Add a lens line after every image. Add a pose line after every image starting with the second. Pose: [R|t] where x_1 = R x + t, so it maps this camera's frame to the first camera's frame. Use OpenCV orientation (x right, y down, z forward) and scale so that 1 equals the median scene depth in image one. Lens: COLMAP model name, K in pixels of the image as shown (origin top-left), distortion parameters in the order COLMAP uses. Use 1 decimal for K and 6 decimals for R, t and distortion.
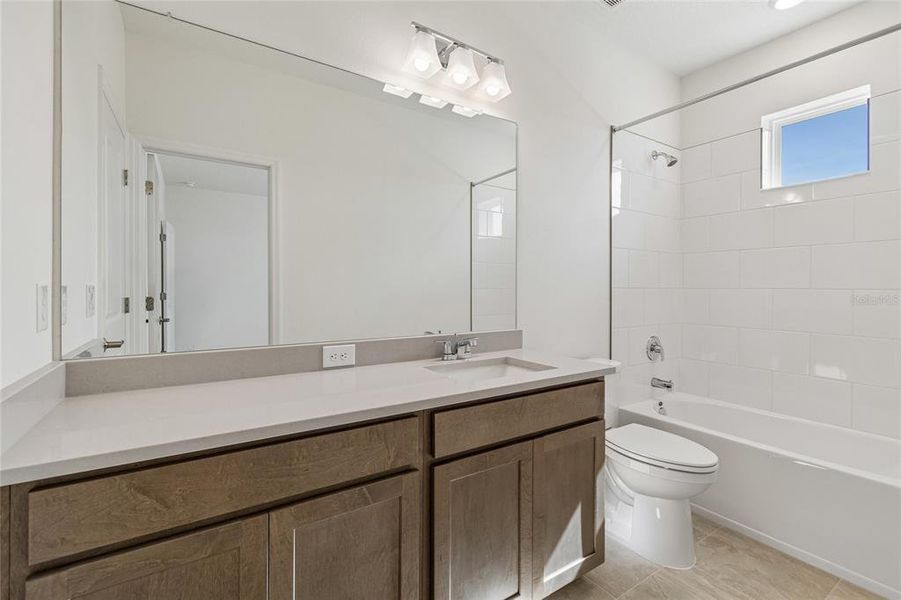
lens RADIAL K [[403.1, 0, 451.8], [0, 403.1, 293.1], [0, 0, 1]] dist [0.000839, -0.001188]
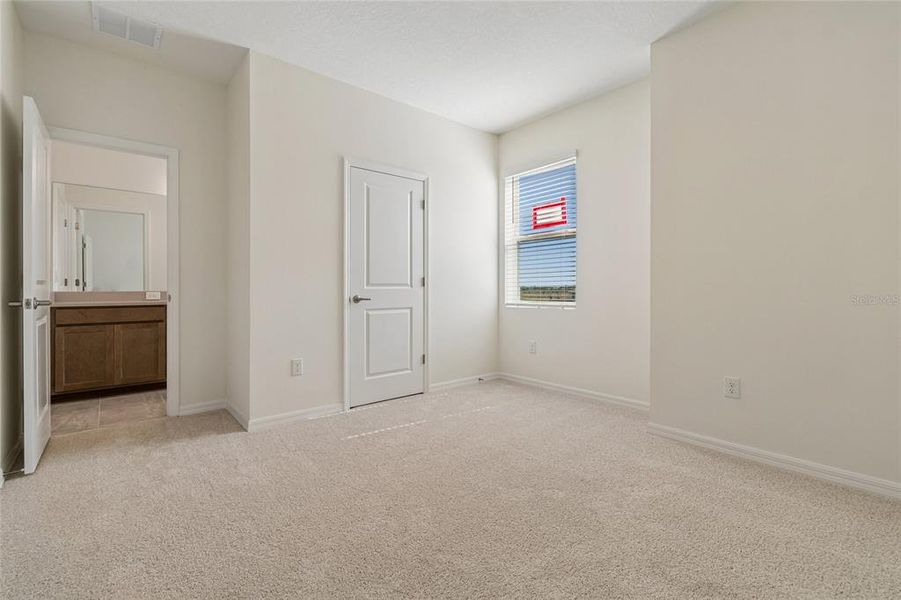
lens RADIAL K [[400.6, 0, 453.6], [0, 400.6, 292.0], [0, 0, 1]] dist [0.003581, -0.003813]
pose [[0.992070, -0.004170, 0.125614, 1.418374], [0.004130, 0.999991, 0.000583, 0.131331], [-0.125616, -0.000060, 0.992079, -2.006511]]
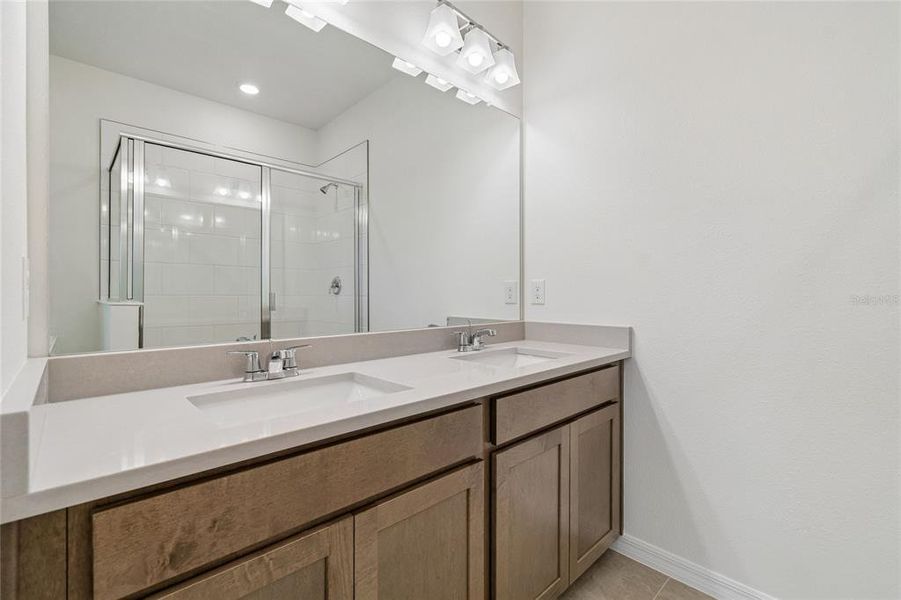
lens RADIAL K [[403.1, 0, 445.9], [0, 403.1, 302.0], [0, 0, 1]] dist [0.000839, -0.001188]
pose [[0.980493, -0.003597, 0.196519, -0.245340], [0.004128, 0.999989, -0.002295, 0.051567], [-0.196508, 0.003061, 0.980497, 0.065948]]
